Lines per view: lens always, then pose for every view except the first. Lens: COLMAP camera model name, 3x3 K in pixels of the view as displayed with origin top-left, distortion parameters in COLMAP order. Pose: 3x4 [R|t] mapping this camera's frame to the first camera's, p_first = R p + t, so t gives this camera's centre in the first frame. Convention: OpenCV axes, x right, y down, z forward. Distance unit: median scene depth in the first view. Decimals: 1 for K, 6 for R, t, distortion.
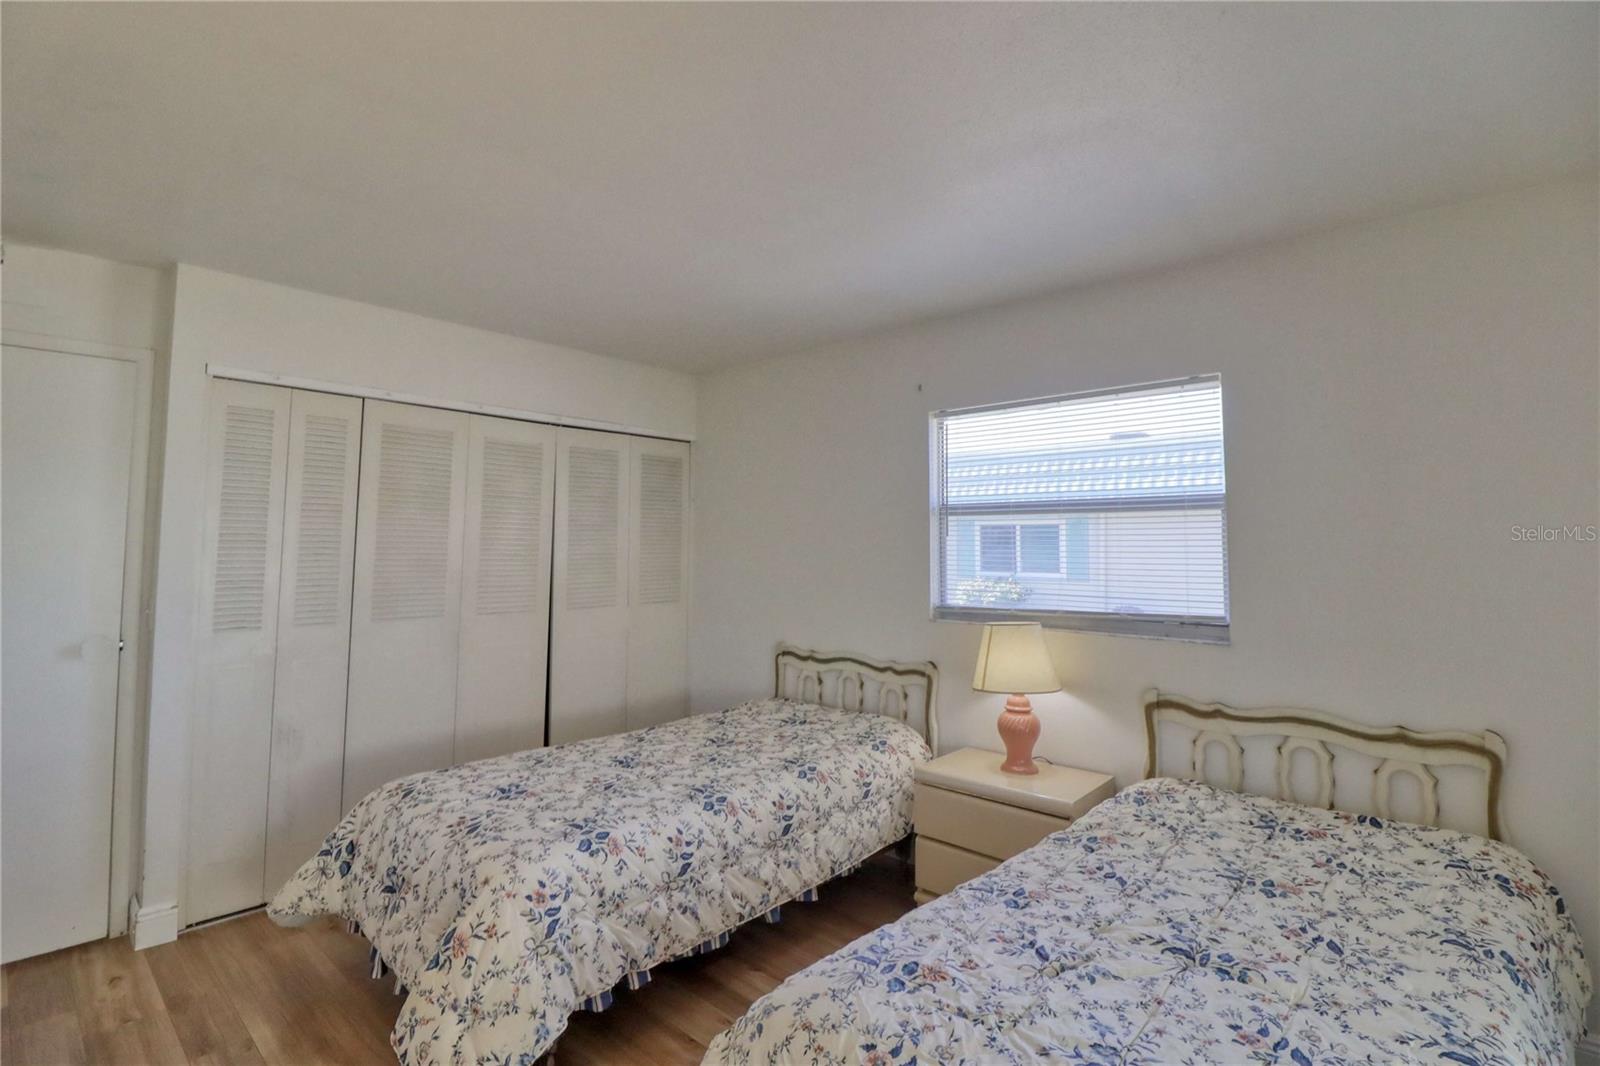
lens RADIAL K [[736.9, 0, 801.9], [0, 736.9, 491.9], [0, 0, 1]] dist [-0.000389, -0.013169]
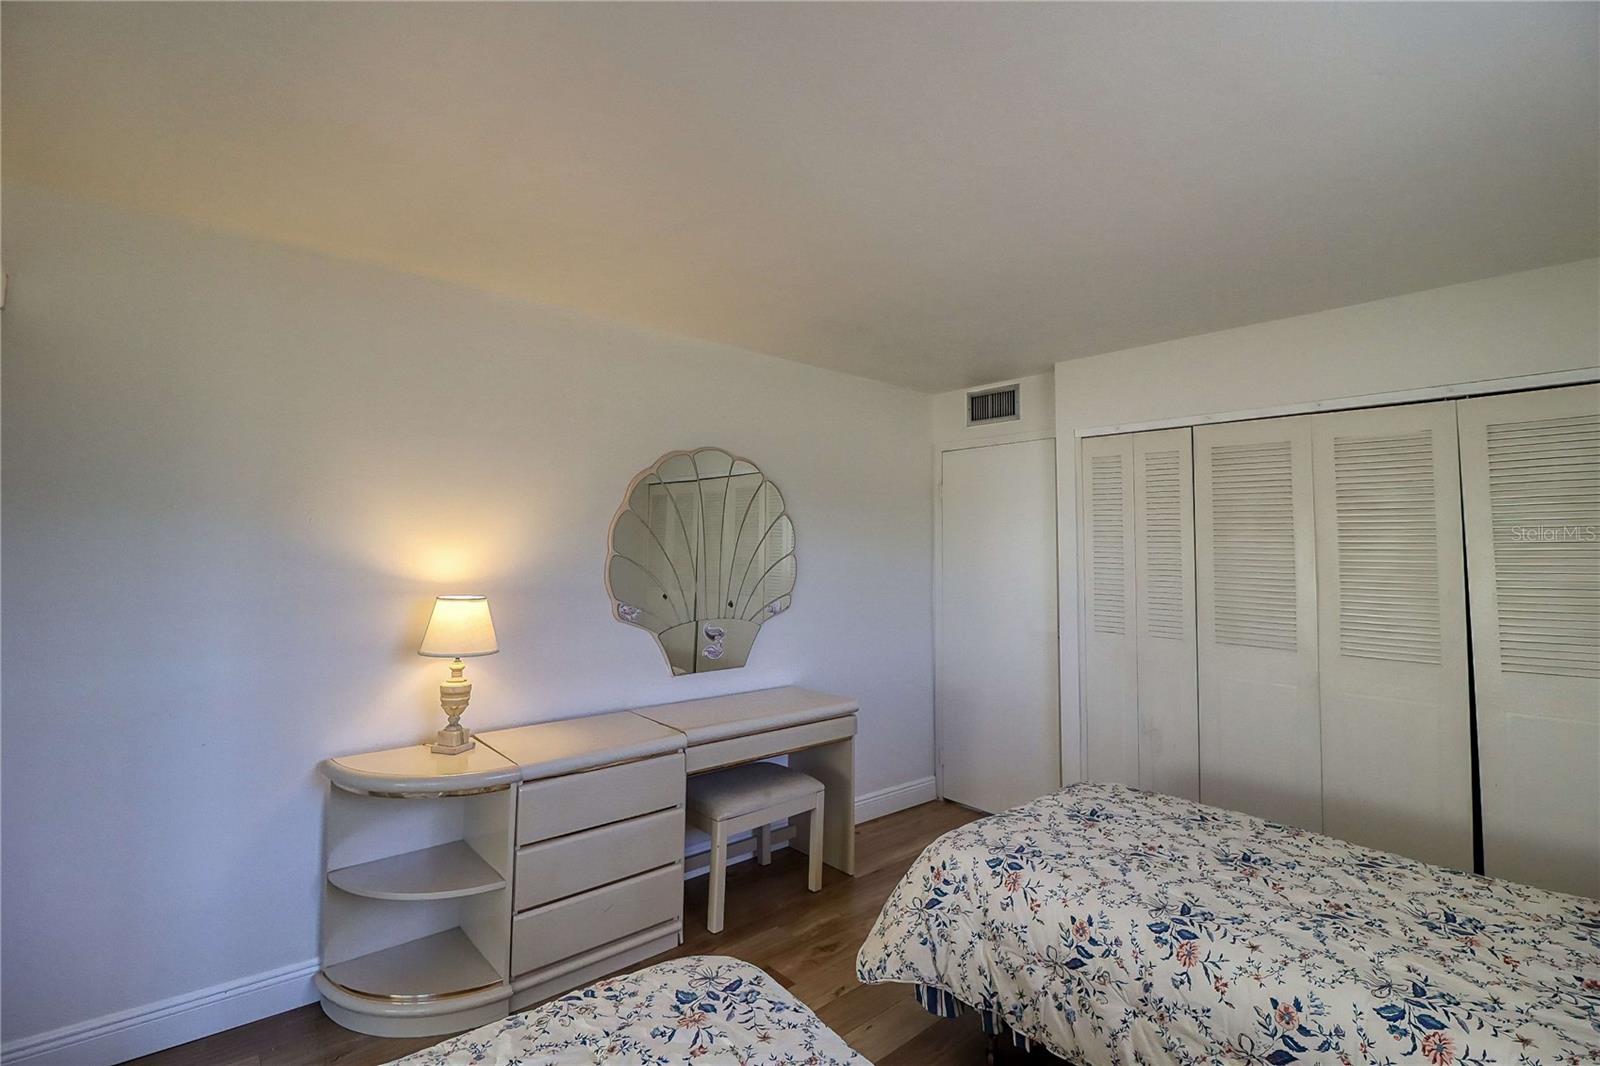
lens RADIAL K [[736.9, 0, 801.9], [0, 736.9, 491.9], [0, 0, 1]] dist [-0.000389, -0.013169]
pose [[-0.118767, -0.086410, -0.989155, 0.707354], [0.059671, 0.993784, -0.093979, 0.042942], [0.991128, -0.070185, -0.112872, 0.791067]]
